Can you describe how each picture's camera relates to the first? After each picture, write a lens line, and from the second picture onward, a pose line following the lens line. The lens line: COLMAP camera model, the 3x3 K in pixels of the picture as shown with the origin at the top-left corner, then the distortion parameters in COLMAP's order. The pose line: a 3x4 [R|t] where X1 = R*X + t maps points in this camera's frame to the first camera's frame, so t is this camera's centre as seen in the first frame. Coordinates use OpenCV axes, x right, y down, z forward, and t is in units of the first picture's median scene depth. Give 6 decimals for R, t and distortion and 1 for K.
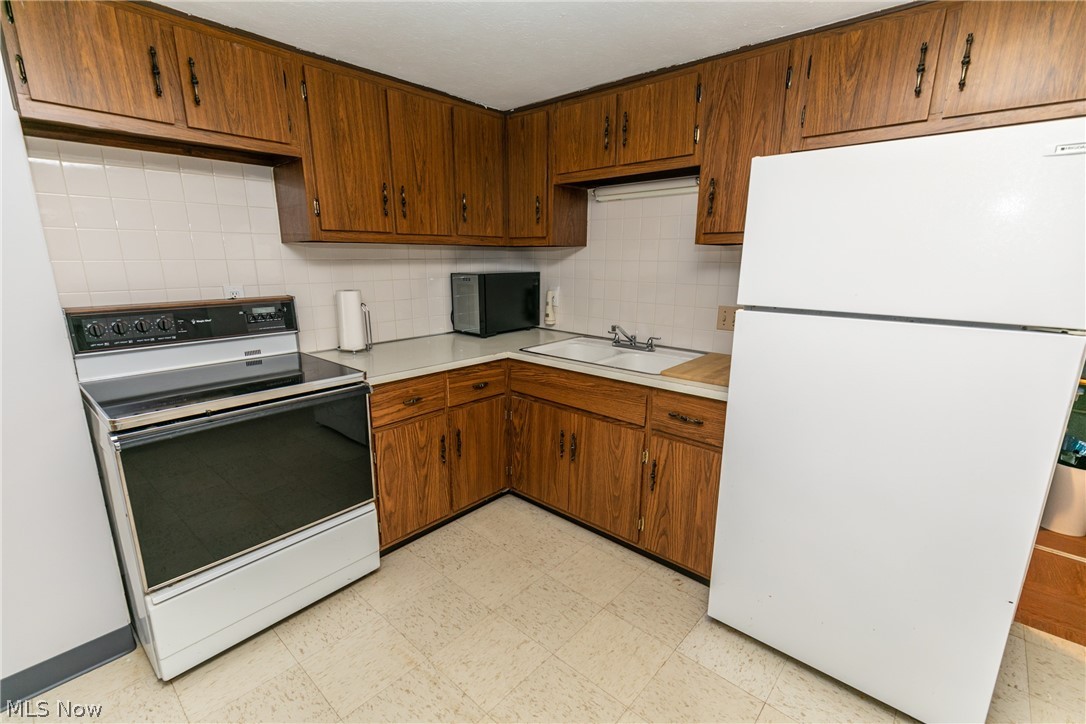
lens RADIAL K [[485.0, 0, 544.1], [0, 485.0, 370.2], [0, 0, 1]] dist [0.009140, -0.002649]
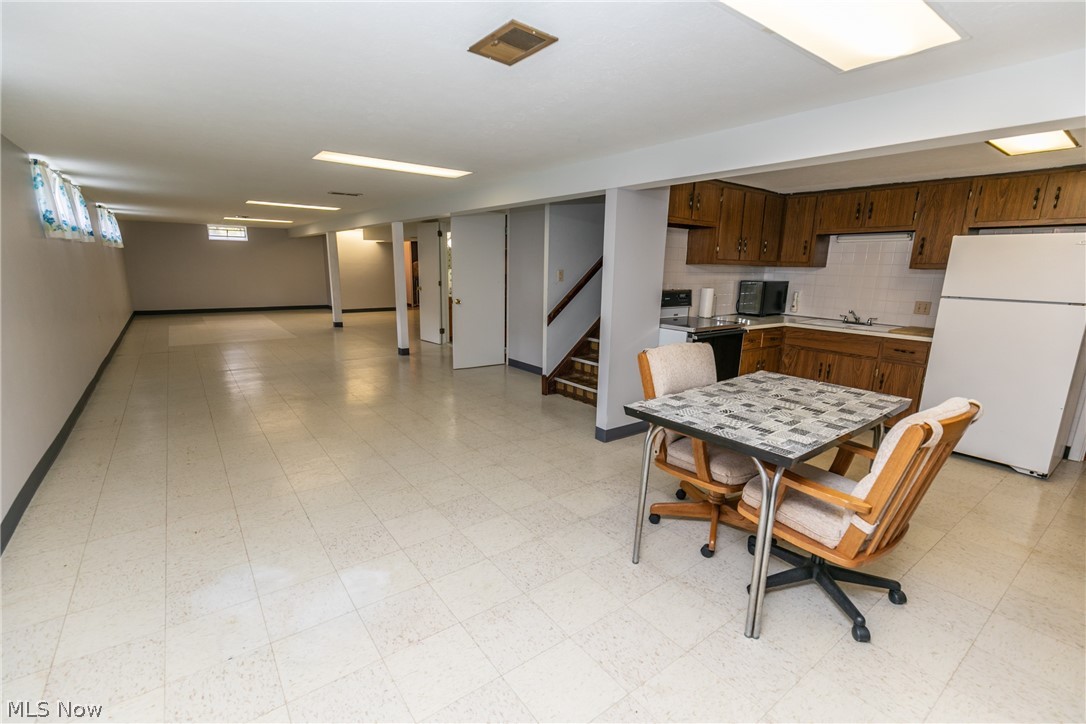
lens RADIAL K [[485.0, 0, 545.0], [0, 485.0, 369.1], [0, 0, 1]] dist [0.009140, -0.002649]
pose [[0.980162, 0.058647, -0.189320, -0.772423], [-0.062956, 0.997875, -0.016820, 0.288134], [0.187931, 0.028406, 0.981771, -1.268414]]
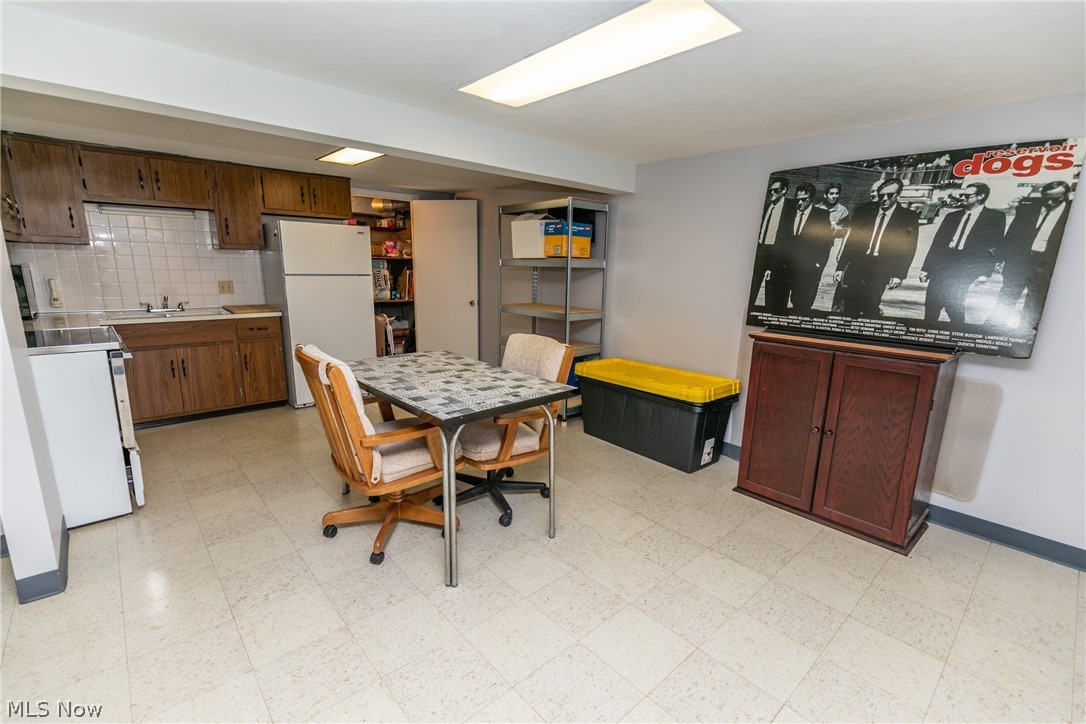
lens RADIAL K [[485.0, 0, 546.4], [0, 485.0, 365.2], [0, 0, 1]] dist [0.009140, -0.002649]
pose [[0.131015, -0.212138, 0.968418, -1.588829], [0.213831, 0.959891, 0.181342, 0.127302], [-0.968045, 0.183320, 0.171122, -0.567457]]
